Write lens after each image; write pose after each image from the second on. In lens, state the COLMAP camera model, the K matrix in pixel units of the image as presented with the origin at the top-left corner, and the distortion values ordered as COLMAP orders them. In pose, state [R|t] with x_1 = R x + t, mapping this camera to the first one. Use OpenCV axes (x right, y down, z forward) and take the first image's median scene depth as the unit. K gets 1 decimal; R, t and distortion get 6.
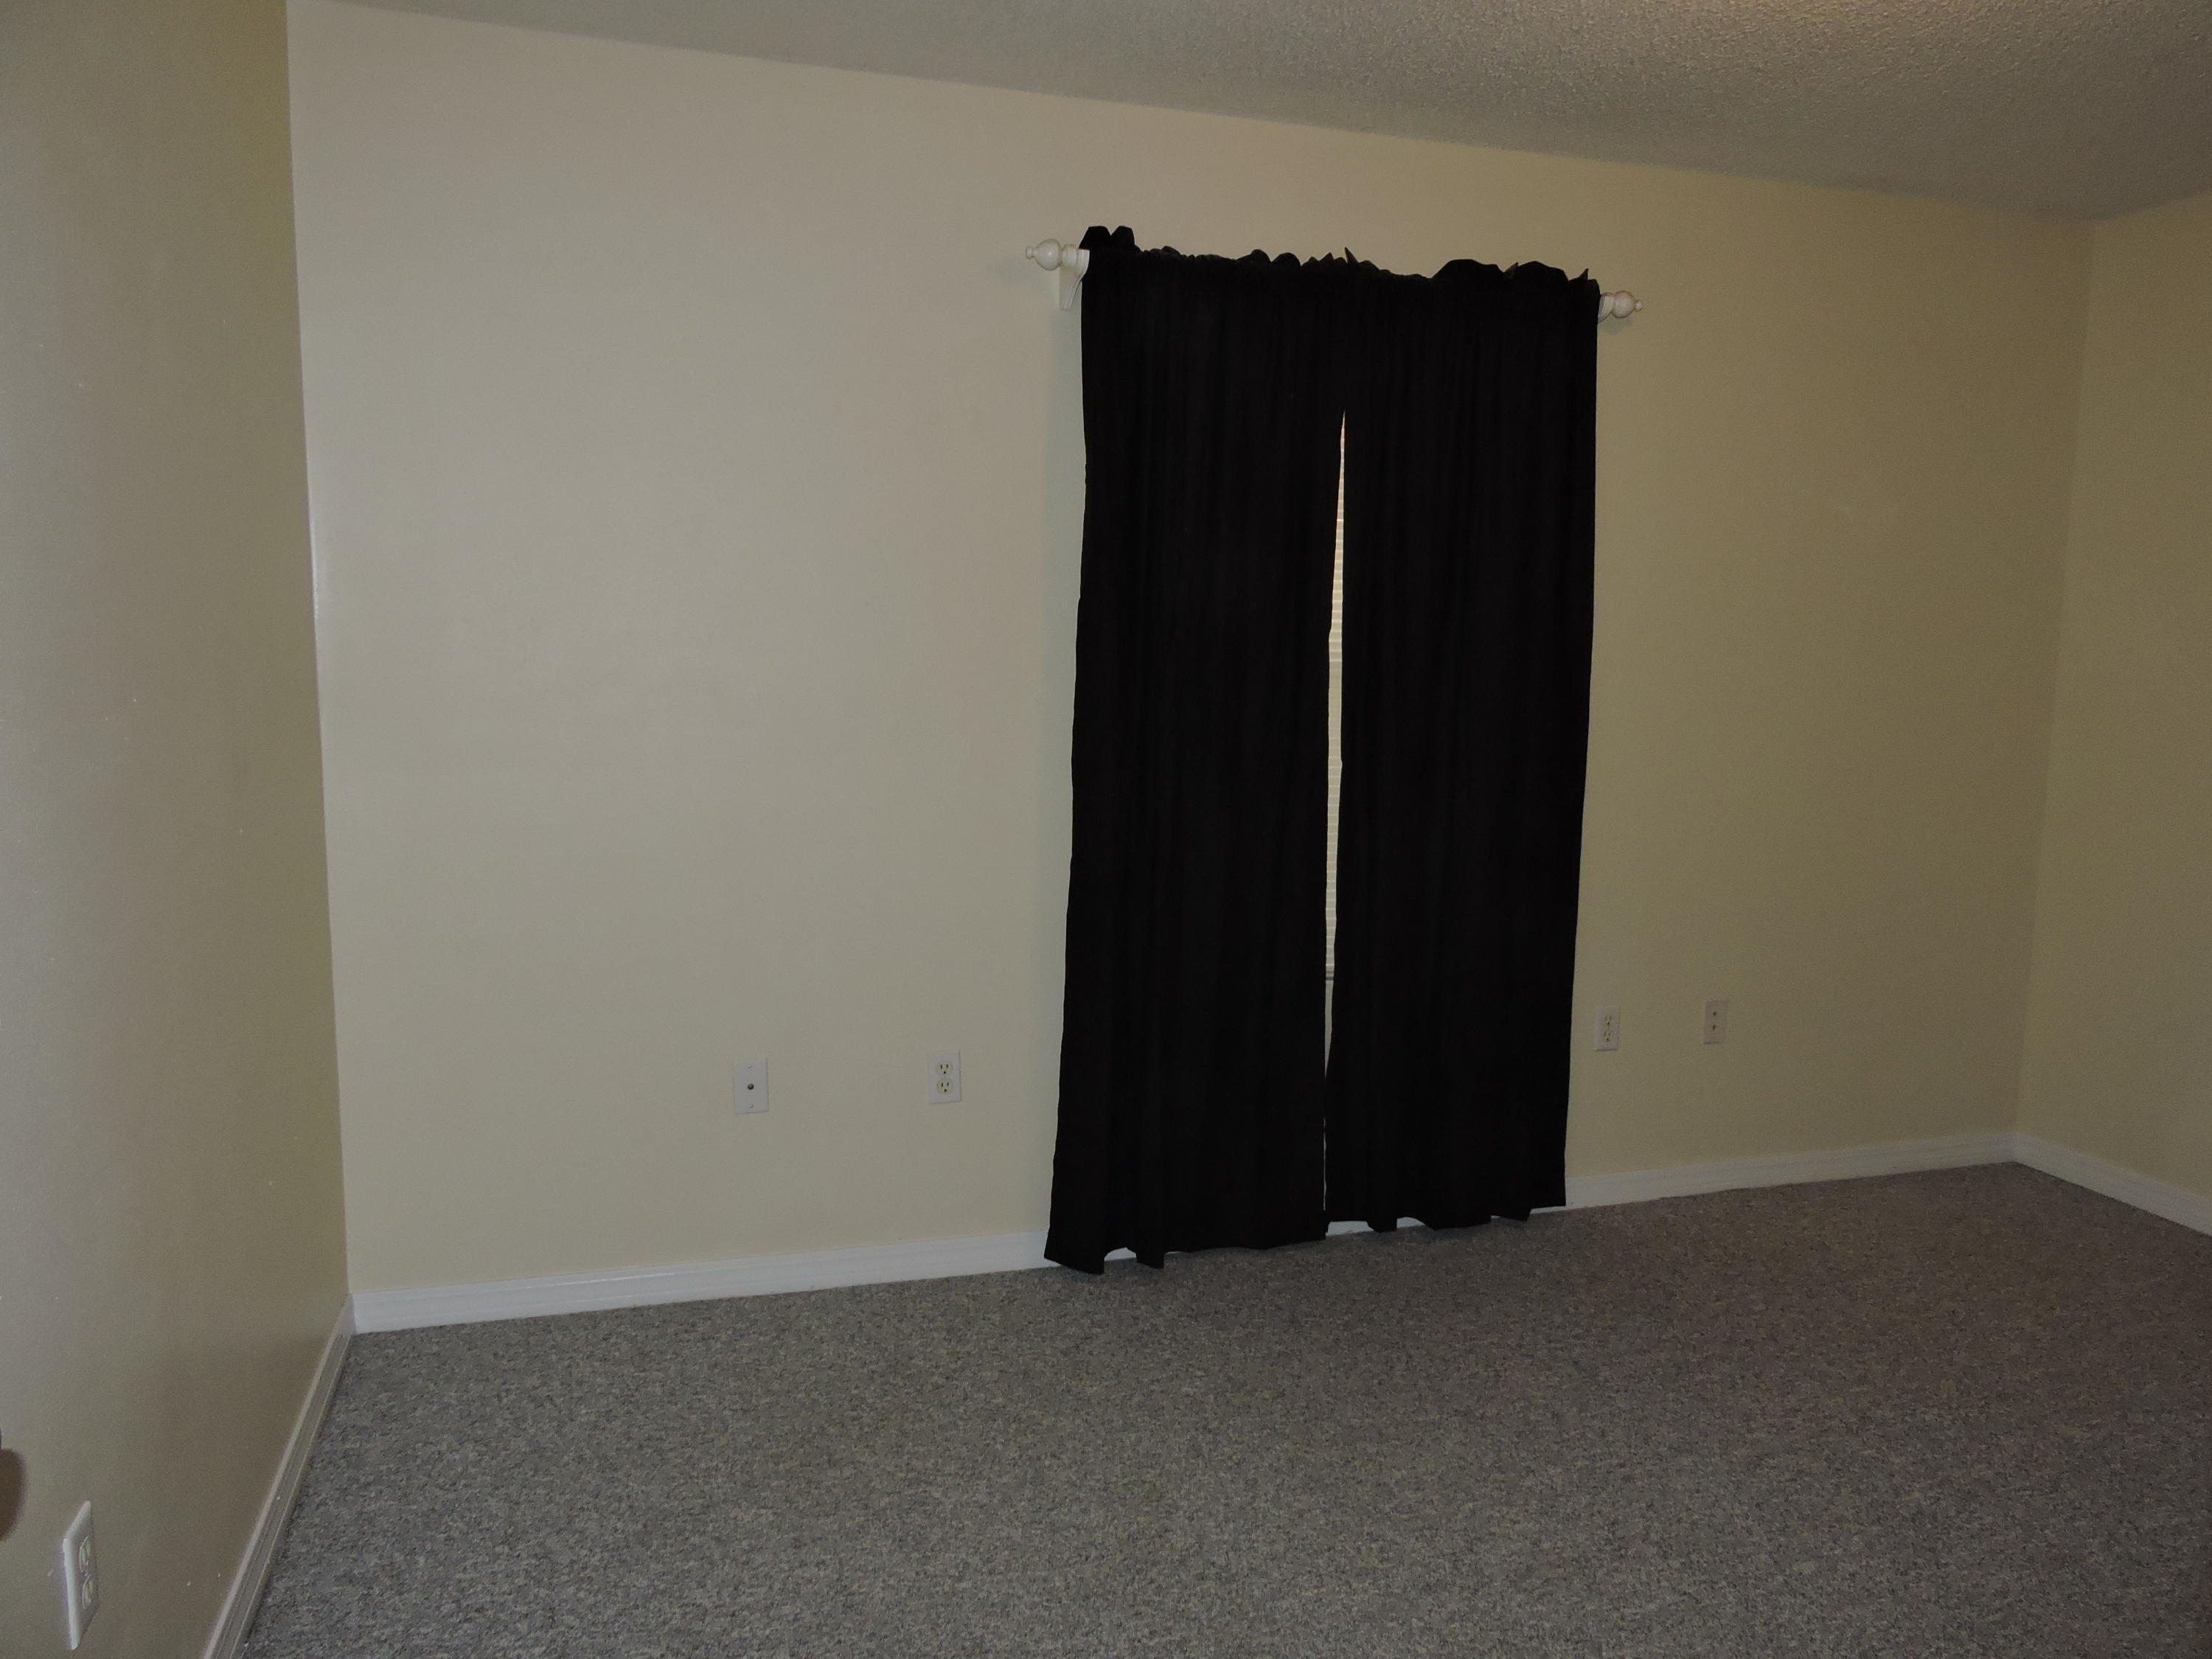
lens RADIAL K [[1557.7, 0, 1099.5], [0, 1557.7, 826.9], [0, 0, 1]] dist [0.011829, 0.002374]
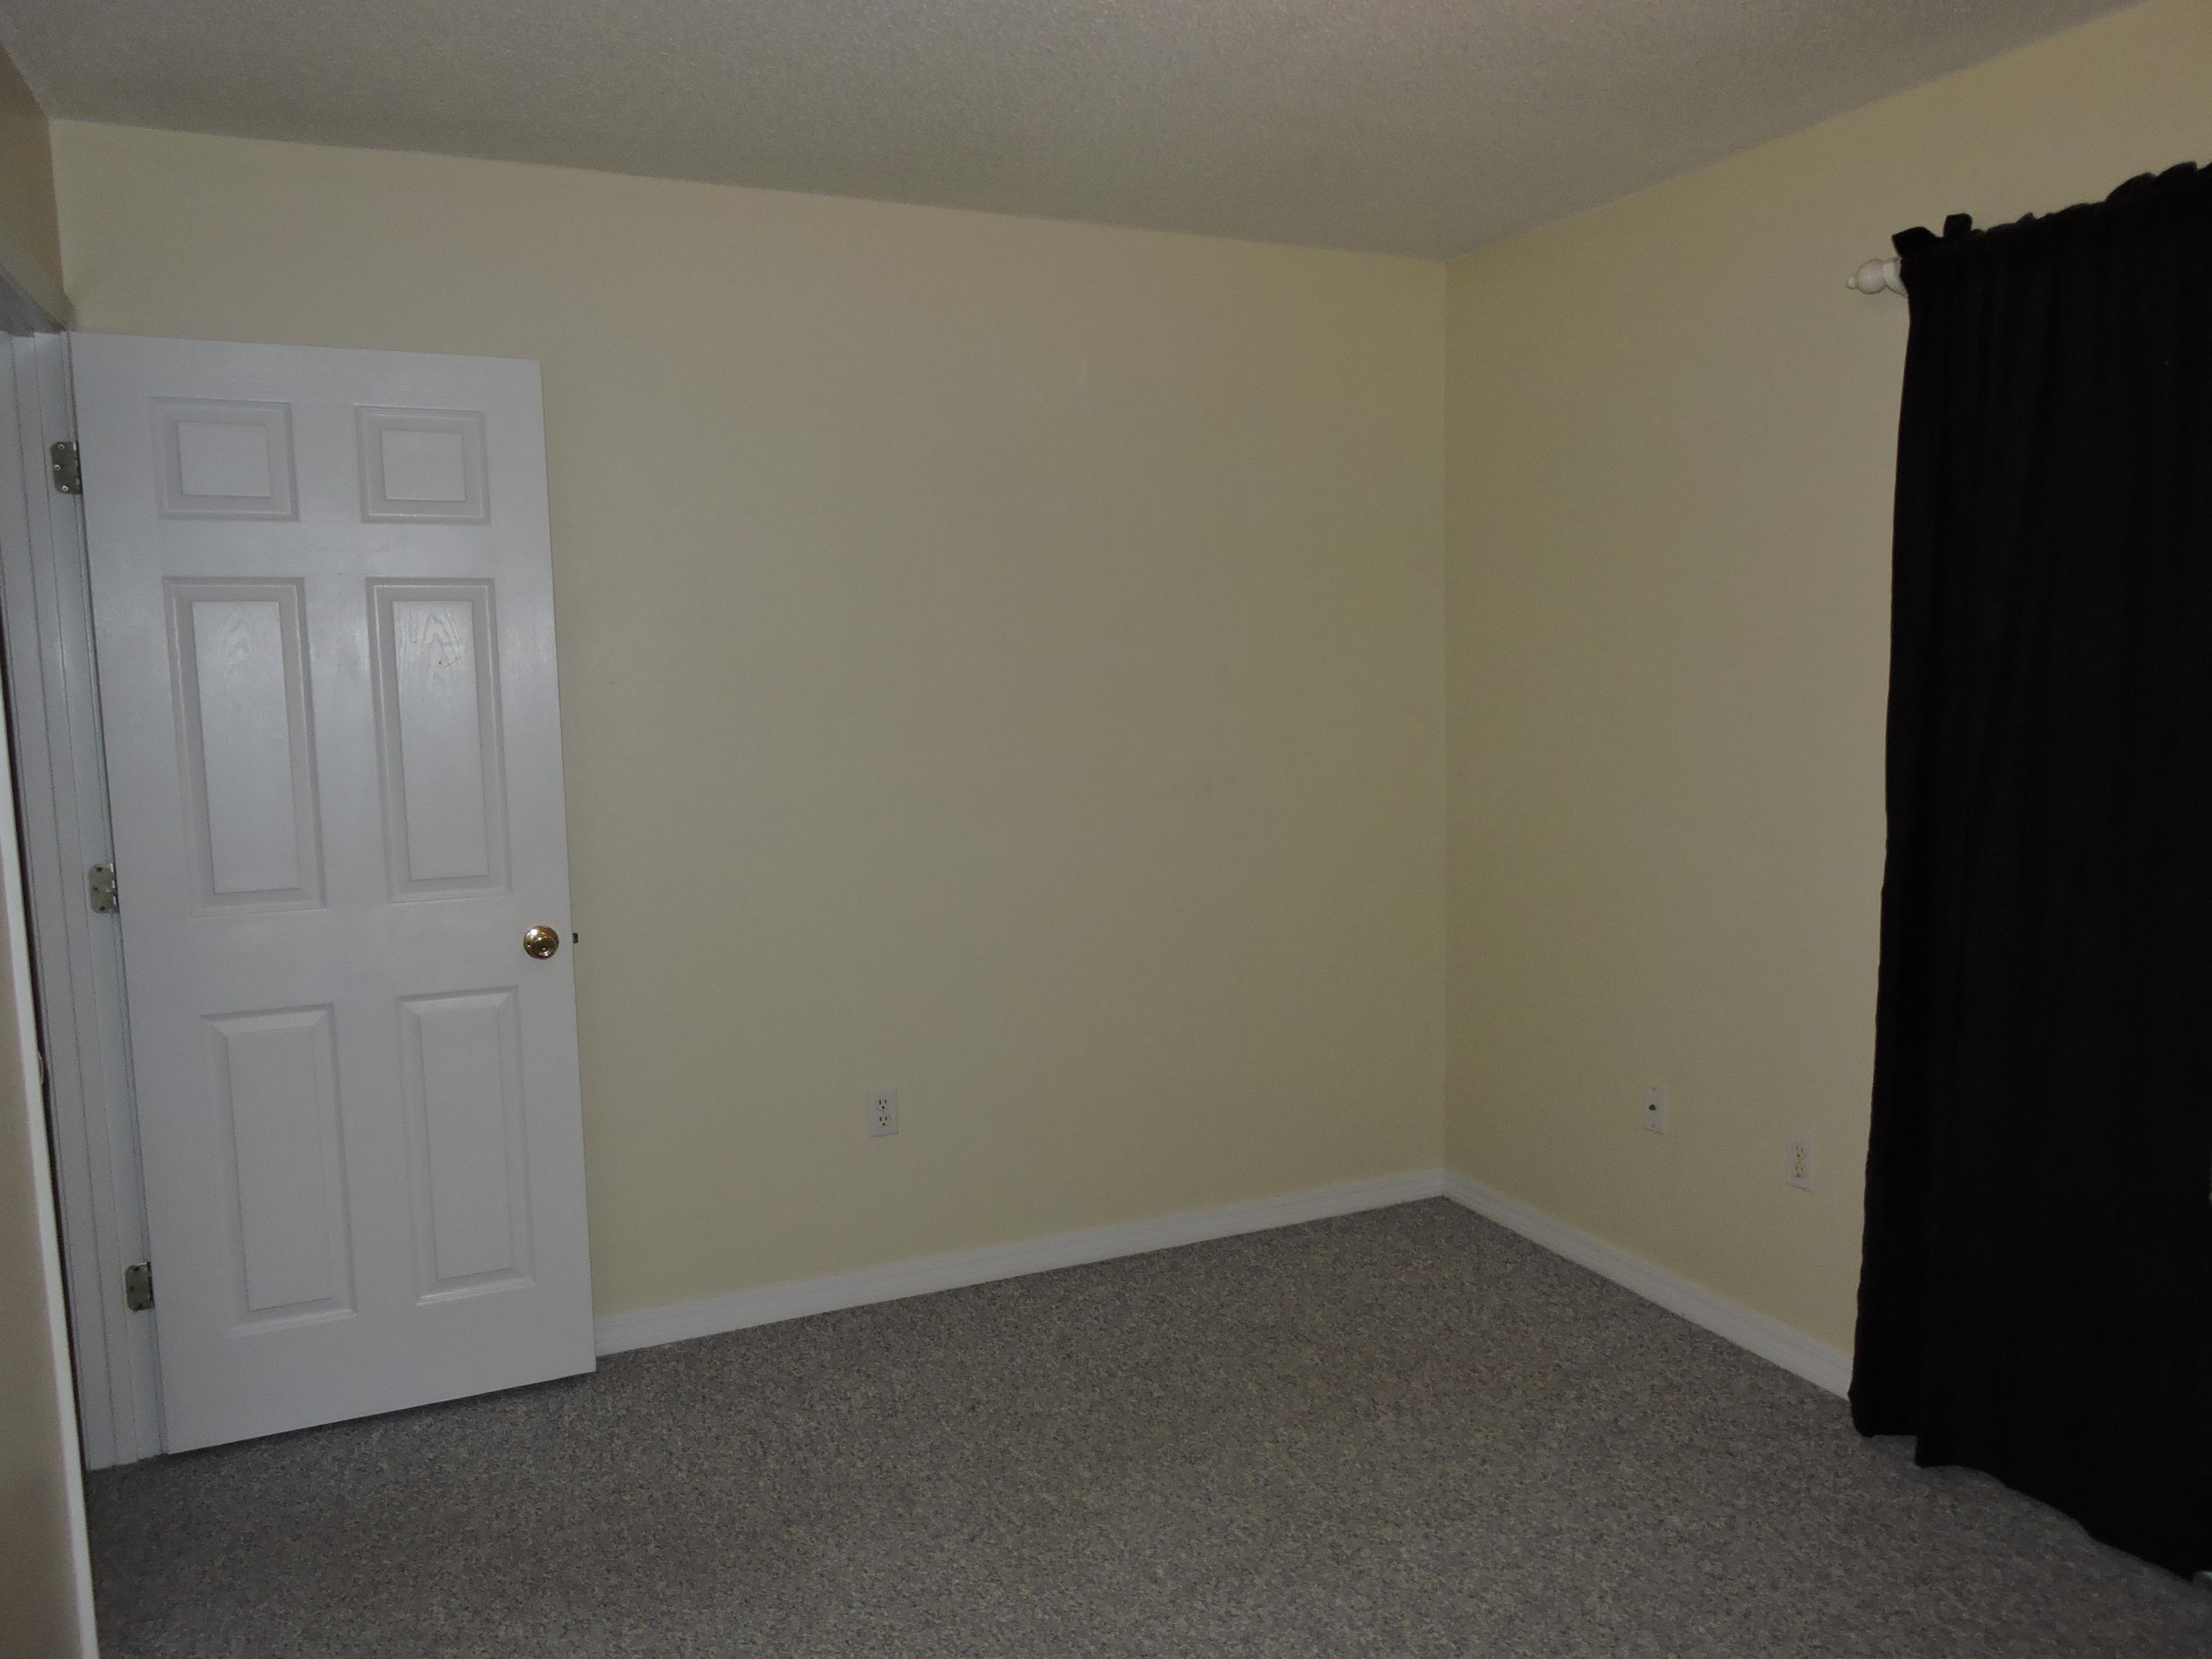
lens RADIAL K [[1557.7, 0, 1099.5], [0, 1557.7, 826.9], [0, 0, 1]] dist [0.011829, 0.002374]
pose [[0.152153, 0.090682, -0.984188, 0.796917], [-0.094387, 0.992564, 0.076861, -0.078478], [0.983840, 0.081200, 0.159581, 0.435411]]
